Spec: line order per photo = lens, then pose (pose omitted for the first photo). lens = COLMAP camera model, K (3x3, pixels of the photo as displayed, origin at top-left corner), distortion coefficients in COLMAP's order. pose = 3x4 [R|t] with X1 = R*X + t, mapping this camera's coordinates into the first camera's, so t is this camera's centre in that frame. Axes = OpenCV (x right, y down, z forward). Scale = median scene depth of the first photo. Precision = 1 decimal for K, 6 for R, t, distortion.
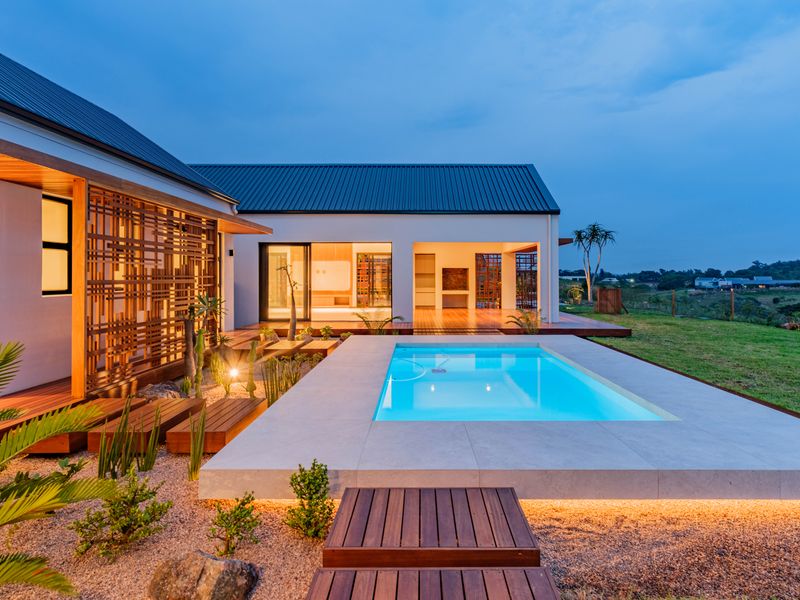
lens RADIAL K [[449.7, 0, 414.4], [0, 449.7, 276.0], [0, 0, 1]] dist [0.027006, -0.000901]
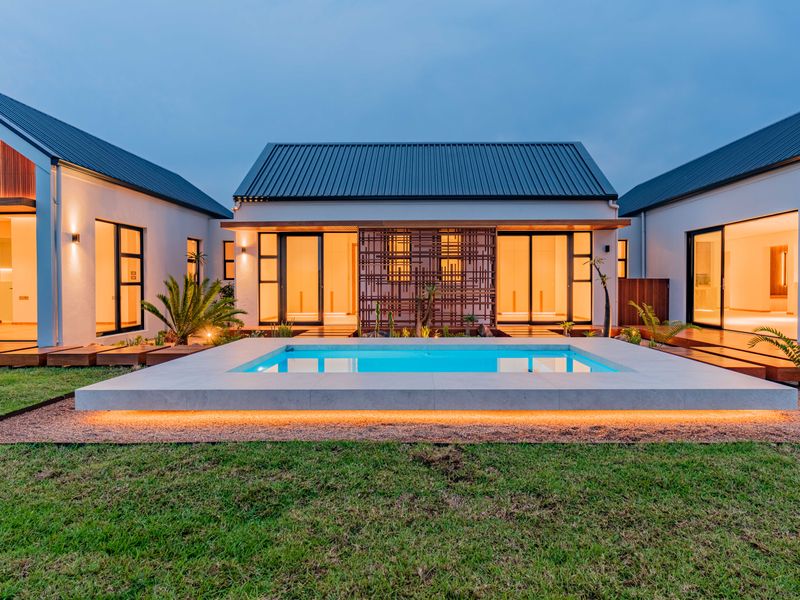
lens RADIAL K [[516.6, 0, 418.0], [0, 516.6, 291.6], [0, 0, 1]] dist [-0.005791, 0.001989]
pose [[-0.005252, 0.011311, -0.999922, 1.021238], [0.004285, 0.999927, 0.011288, 0.039331], [0.999977, -0.004226, -0.005300, 0.782682]]
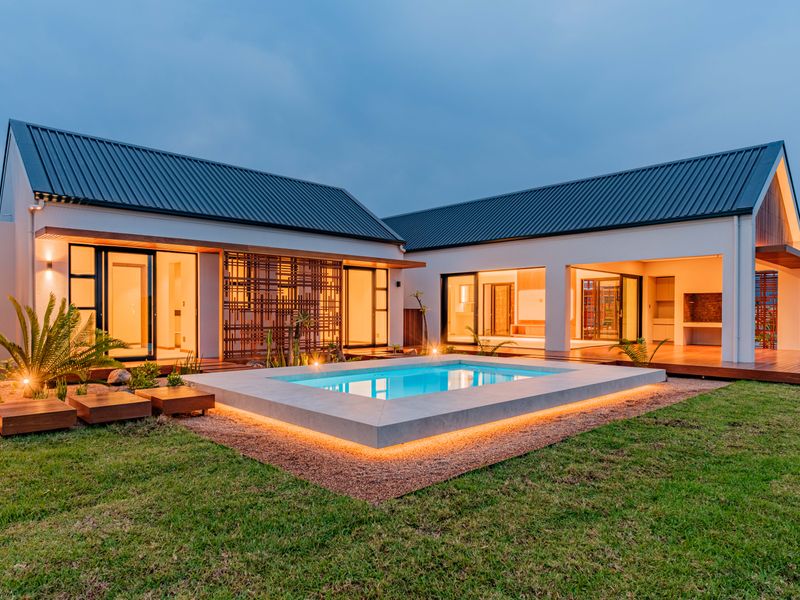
lens RADIAL K [[516.6, 0, 387.0], [0, 516.6, 317.3], [0, 0, 1]] dist [-0.005791, 0.001989]
pose [[0.681765, 0.006093, -0.731546, 0.833385], [0.000068, 0.999965, 0.008392, 0.036870], [0.731571, -0.005772, 0.681741, 0.003560]]
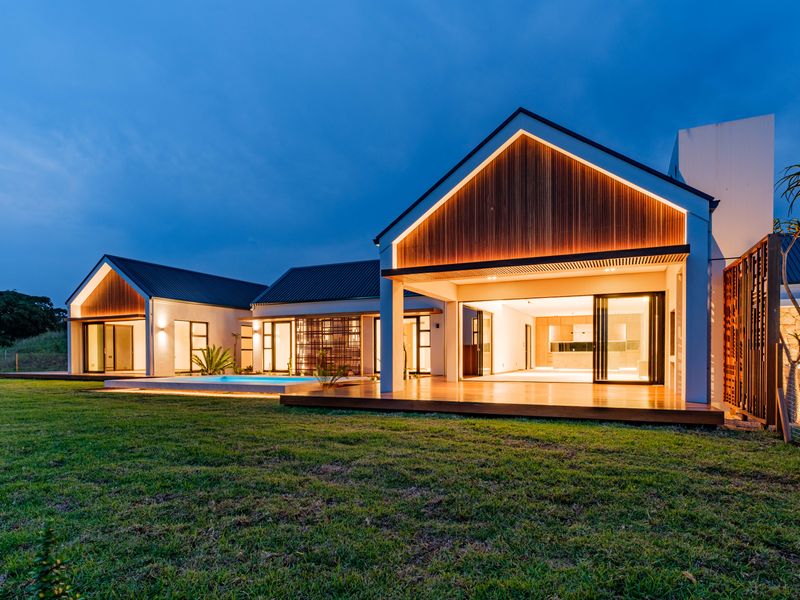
lens RADIAL K [[473.8, 0, 400.6], [0, 473.8, 357.0], [0, 0, 1]] dist [-0.008344, -0.000455]
pose [[-0.410123, 0.002785, -0.912026, 1.578981], [0.004009, 0.999991, 0.001251, 0.073453], [0.912021, -0.003143, -0.410131, 2.111152]]
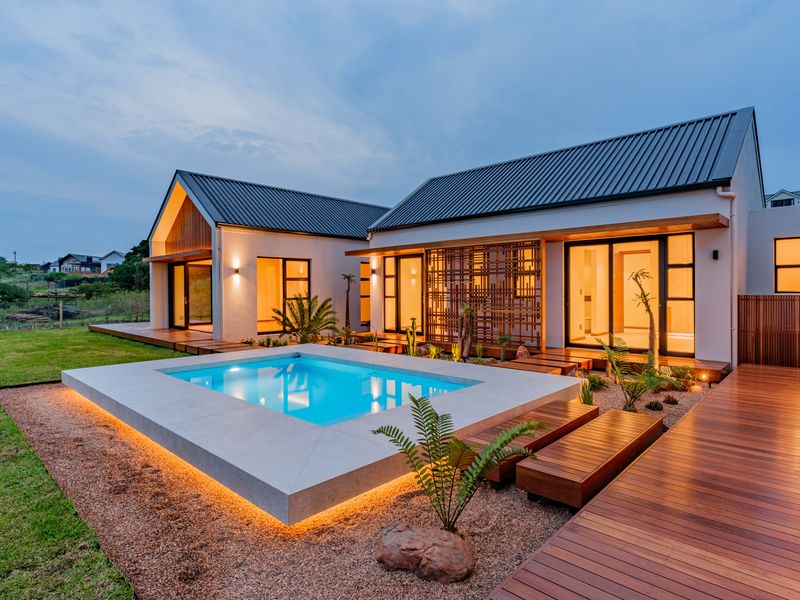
lens RADIAL K [[473.8, 0, 404.0], [0, 473.8, 295.1], [0, 0, 1]] dist [-0.008344, -0.000455]
pose [[-0.691451, 0.008411, -0.722375, 0.666734], [0.005635, 0.999965, 0.006249, 0.007082], [0.722402, 0.000251, -0.691474, 1.570609]]
